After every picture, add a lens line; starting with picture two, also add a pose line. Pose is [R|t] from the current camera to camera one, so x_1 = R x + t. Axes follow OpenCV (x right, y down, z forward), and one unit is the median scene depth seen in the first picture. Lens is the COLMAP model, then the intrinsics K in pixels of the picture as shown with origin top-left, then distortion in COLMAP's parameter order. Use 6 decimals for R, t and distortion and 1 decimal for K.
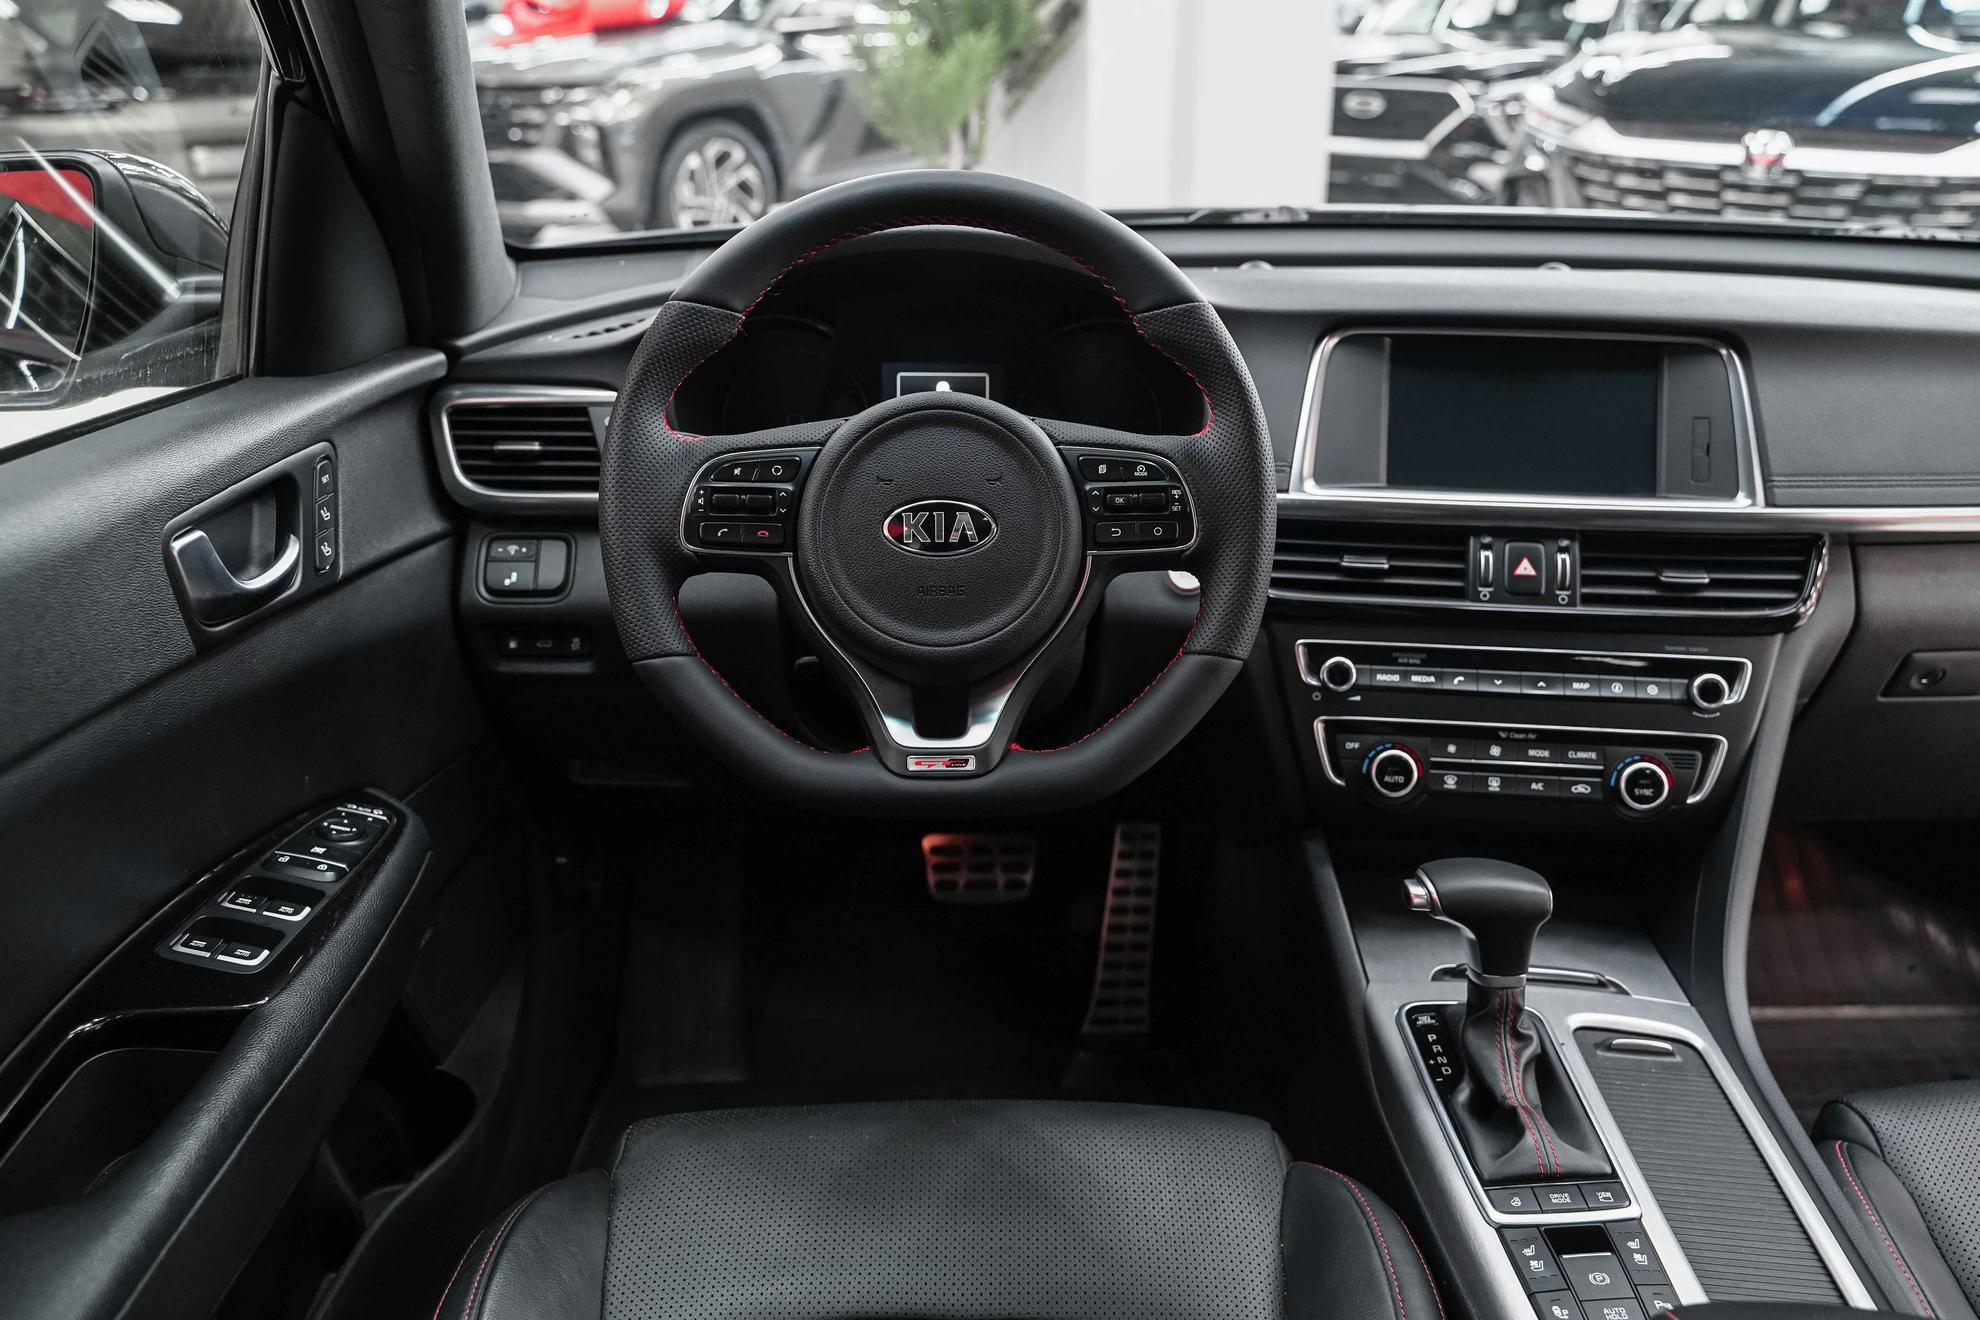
lens RADIAL K [[1599.4, 0, 990.0], [0, 1599.4, 660.0], [0, 0, 1]] dist [-0.004144, -0.007115]
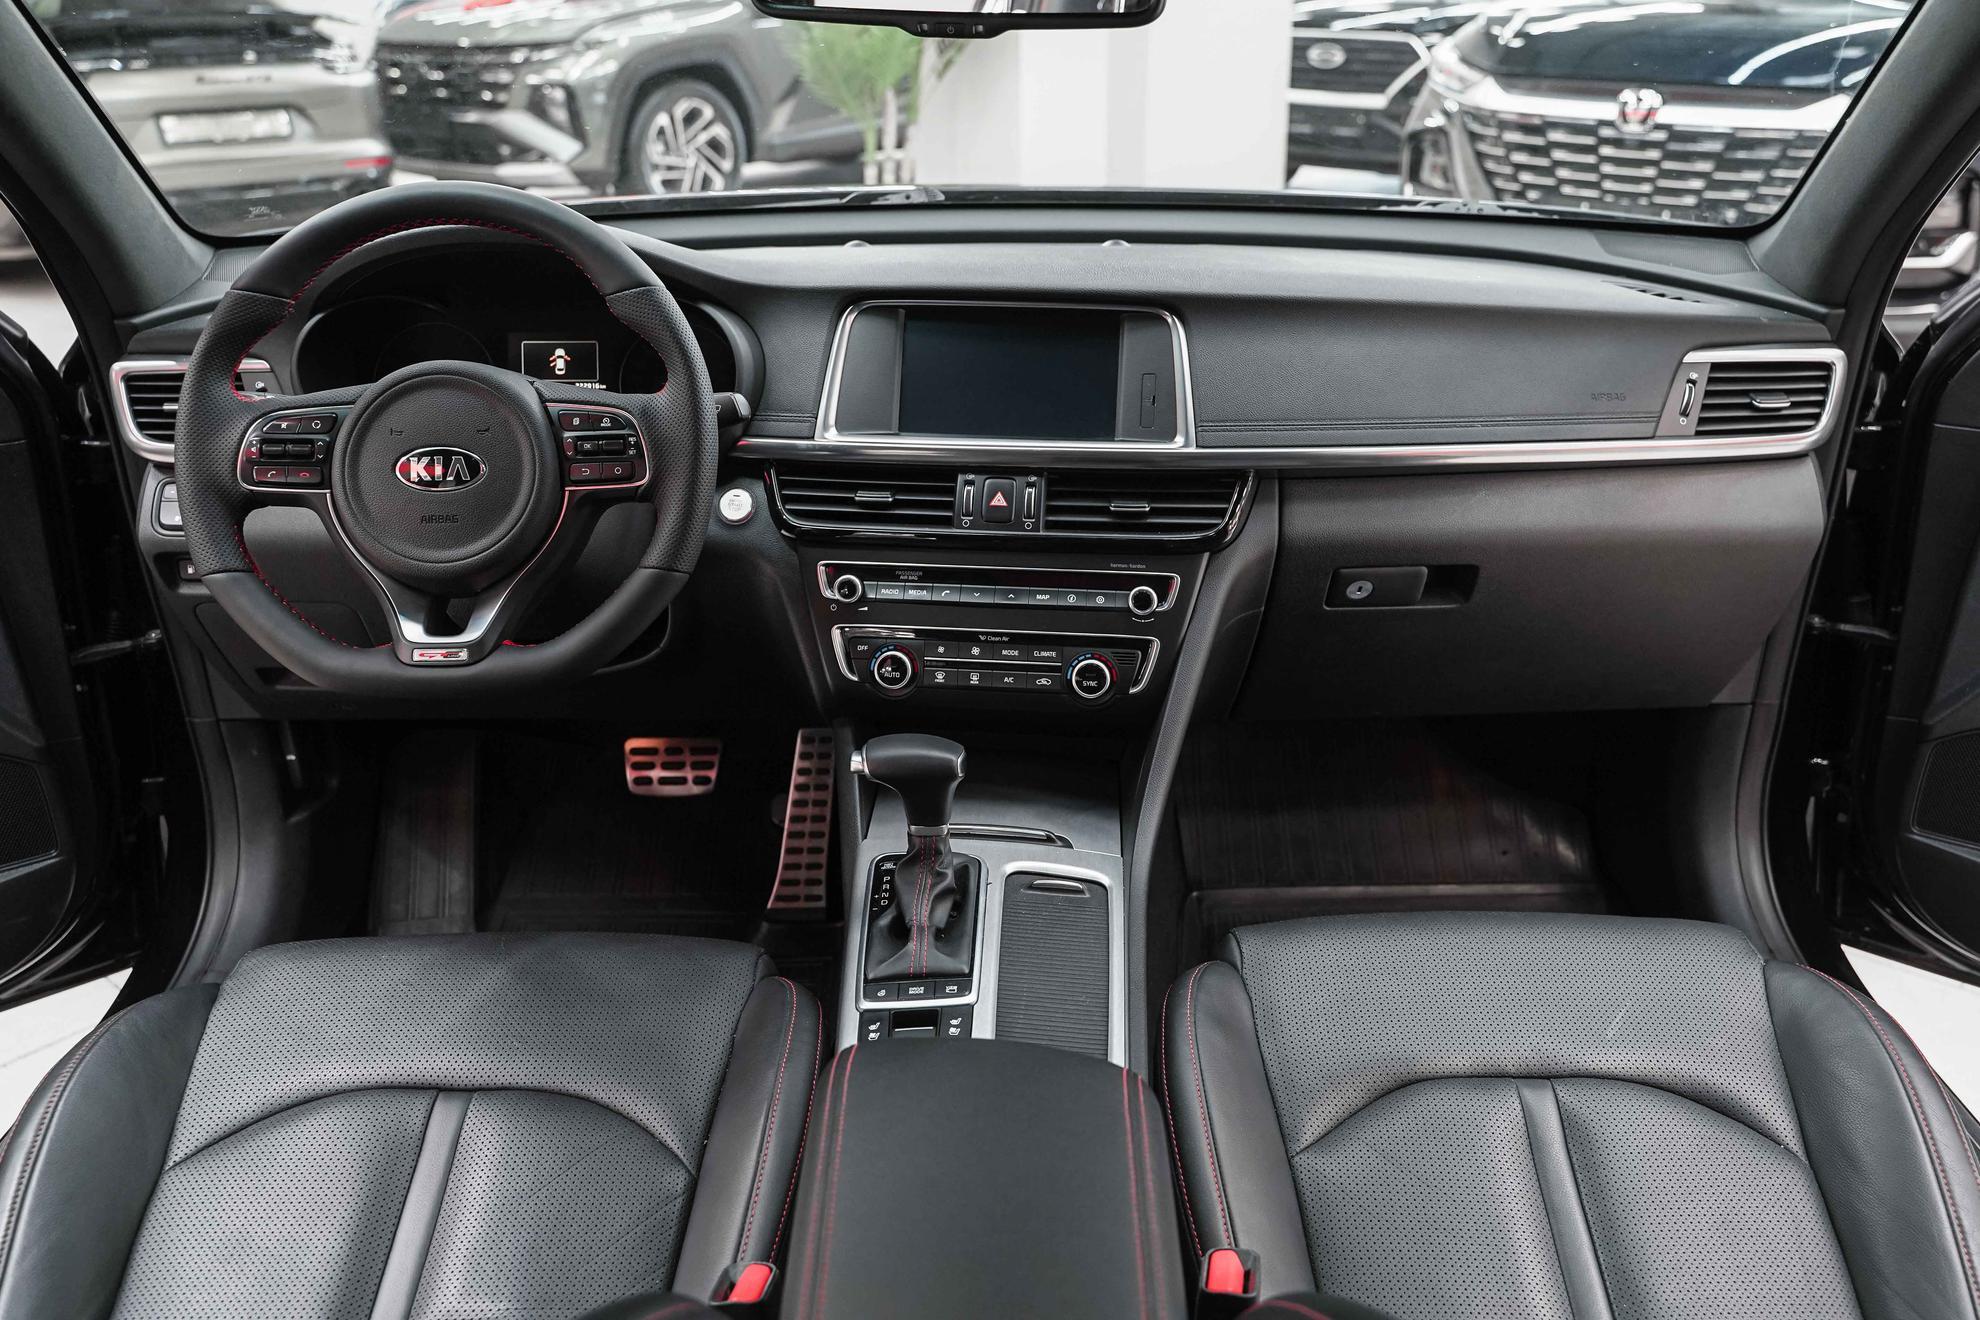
lens RADIAL K [[1586.1, 0, 990.0], [0, 1586.1, 660.0], [0, 0, 1]] dist [-0.011770, -0.003252]
pose [[0.999894, -0.005470, -0.013506, 0.340966], [0.005899, 0.999473, 0.031934, 0.025091], [0.013324, -0.032010, 0.999399, -0.204455]]
